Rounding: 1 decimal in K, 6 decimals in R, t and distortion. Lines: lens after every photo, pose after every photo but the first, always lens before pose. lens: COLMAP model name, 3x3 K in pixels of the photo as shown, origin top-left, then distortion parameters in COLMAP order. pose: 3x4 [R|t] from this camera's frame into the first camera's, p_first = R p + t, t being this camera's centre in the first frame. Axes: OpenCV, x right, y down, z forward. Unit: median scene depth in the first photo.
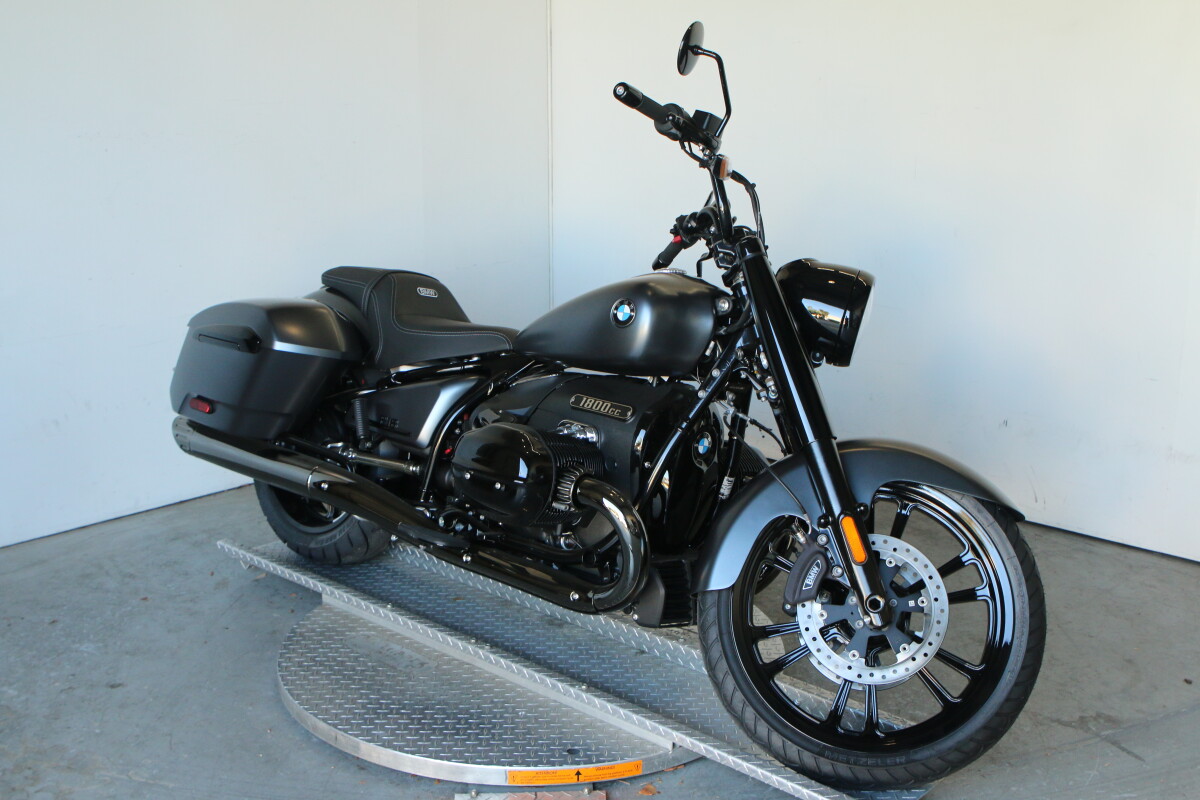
lens RADIAL K [[1527.9, 0, 596.3], [0, 1527.9, 401.1], [0, 0, 1]] dist [-0.042052, 0.000000]
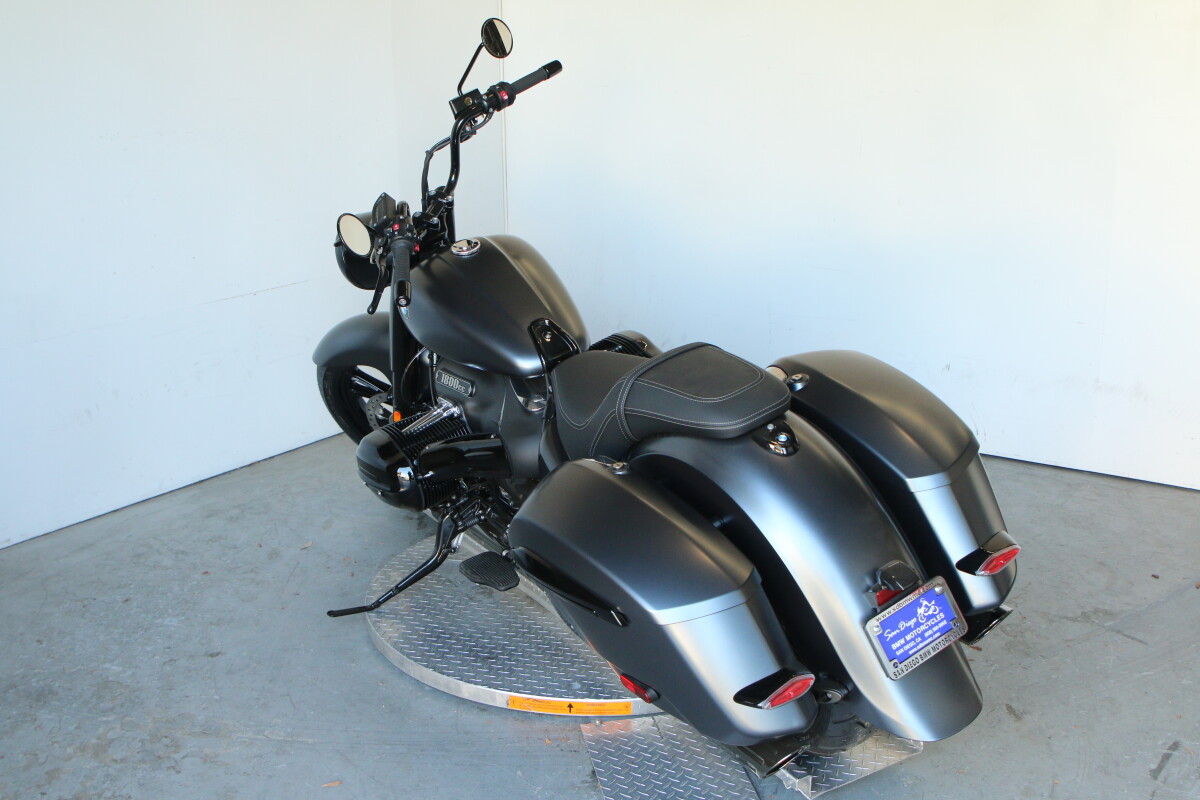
lens RADIAL K [[1389.5, 0, 642.4], [0, 1389.5, 404.9], [0, 0, 1]] dist [-0.061383, 0.000000]
pose [[0.986144, -0.053696, 0.156960, -0.159054], [0.049895, 0.998360, 0.028060, 0.002282], [-0.158209, -0.019839, 0.987206, 0.011549]]
